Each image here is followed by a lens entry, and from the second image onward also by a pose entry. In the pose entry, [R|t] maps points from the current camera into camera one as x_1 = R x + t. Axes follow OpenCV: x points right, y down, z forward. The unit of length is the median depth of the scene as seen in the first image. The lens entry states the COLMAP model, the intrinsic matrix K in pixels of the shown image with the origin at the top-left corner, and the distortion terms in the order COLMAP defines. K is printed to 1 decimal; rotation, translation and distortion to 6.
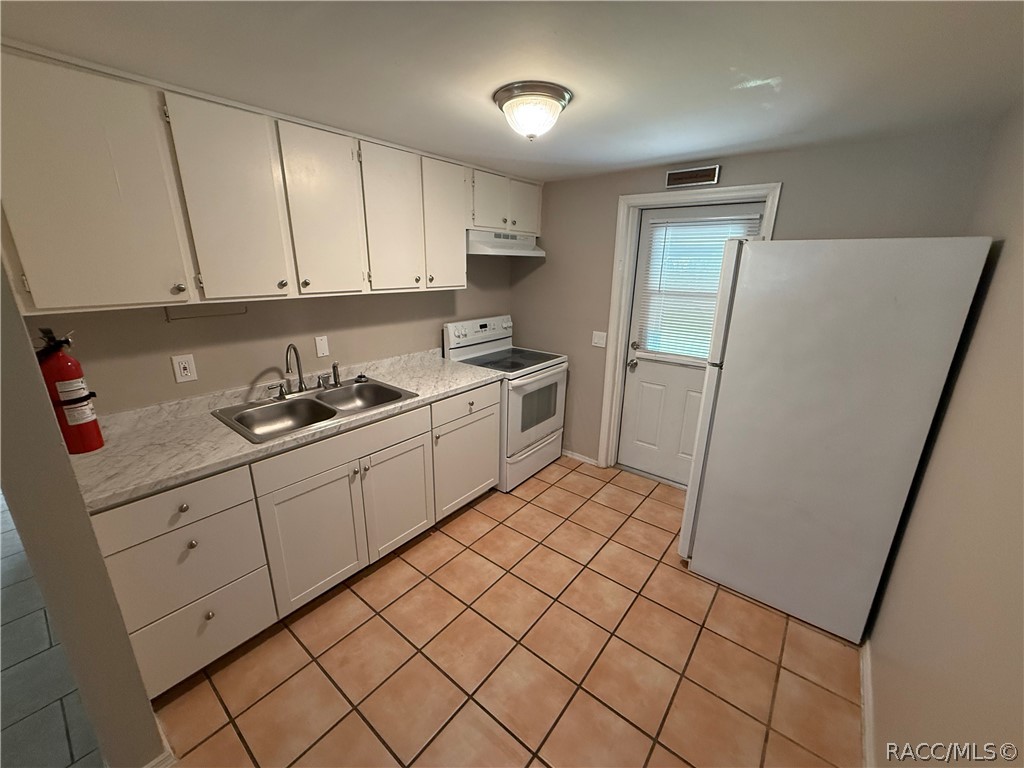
lens RADIAL K [[406.6, 0, 509.2], [0, 406.6, 383.2], [0, 0, 1]] dist [0.000588, -0.000333]
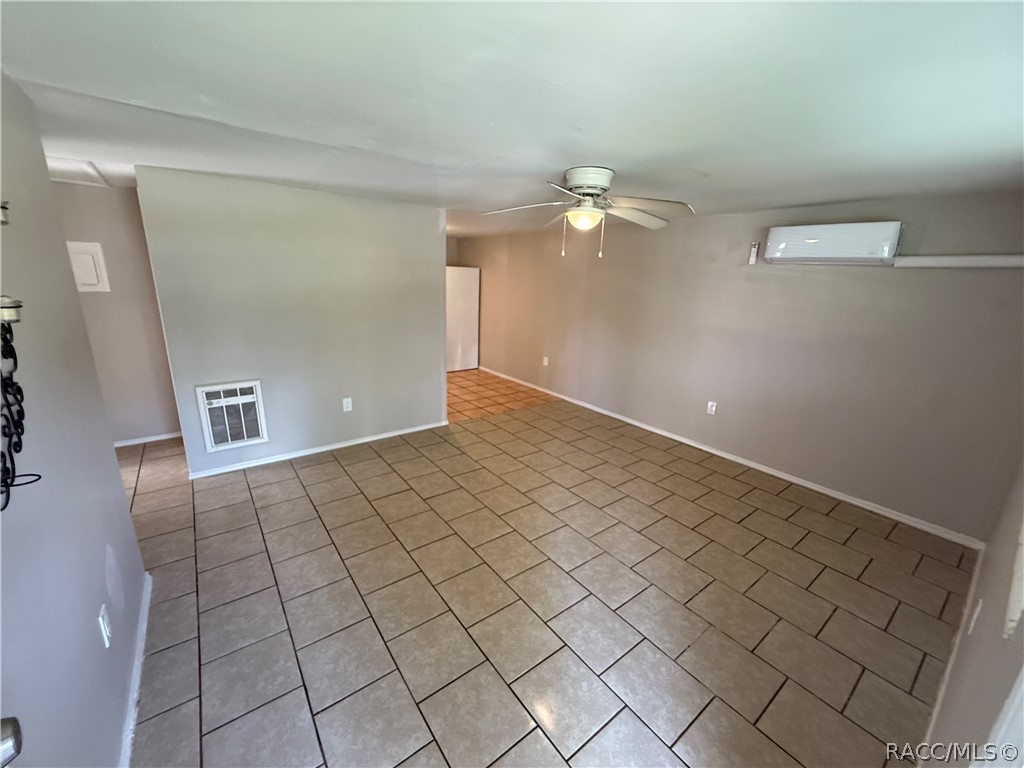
lens RADIAL K [[406.6, 0, 509.2], [0, 406.6, 383.2], [0, 0, 1]] dist [0.000588, -0.000333]
pose [[0.246946, -0.252163, 0.935645, -1.940122], [0.246318, 0.950169, 0.191066, 0.063835], [-0.937201, 0.183283, 0.296753, -0.303392]]
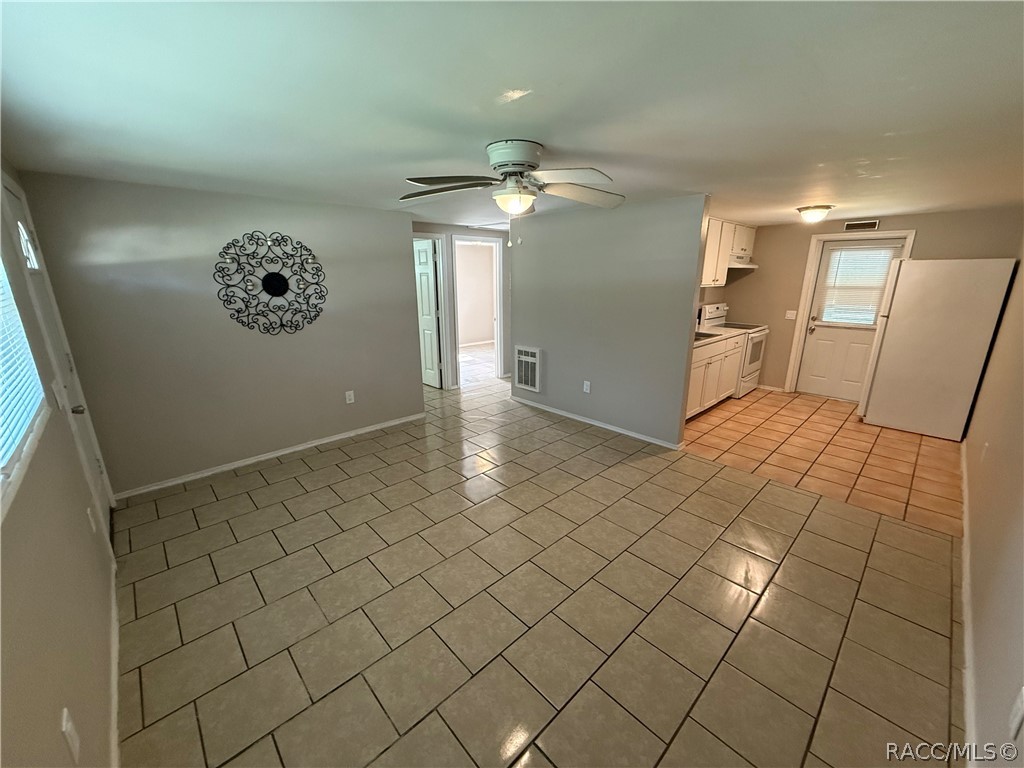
lens RADIAL K [[406.6, 0, 509.2], [0, 406.6, 383.2], [0, 0, 1]] dist [0.000588, -0.000333]
pose [[0.990169, 0.022162, -0.138106, -0.853549], [-0.025811, 0.999362, -0.024690, 0.302560], [0.137471, 0.028012, 0.990110, -1.032700]]
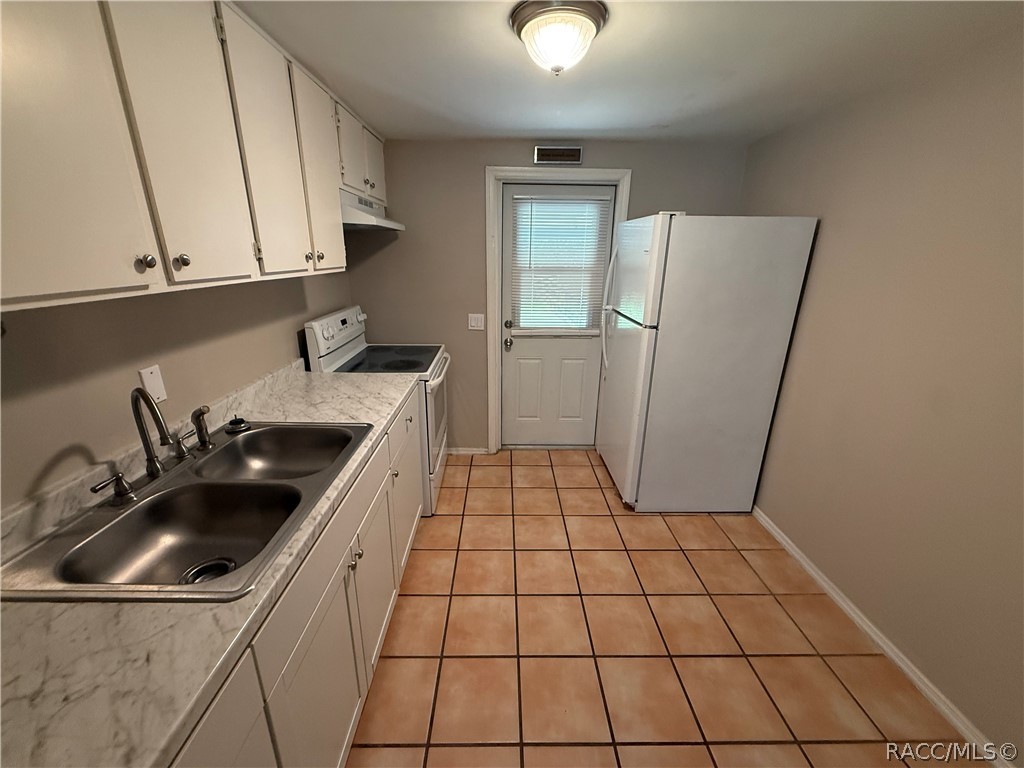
lens RADIAL K [[406.6, 0, 509.2], [0, 406.6, 383.2], [0, 0, 1]] dist [0.000588, -0.000333]
pose [[0.773061, -0.200564, 0.601790, -0.369867], [0.182377, 0.978918, 0.091970, -0.049931], [-0.607549, 0.038654, 0.793341, 0.255480]]
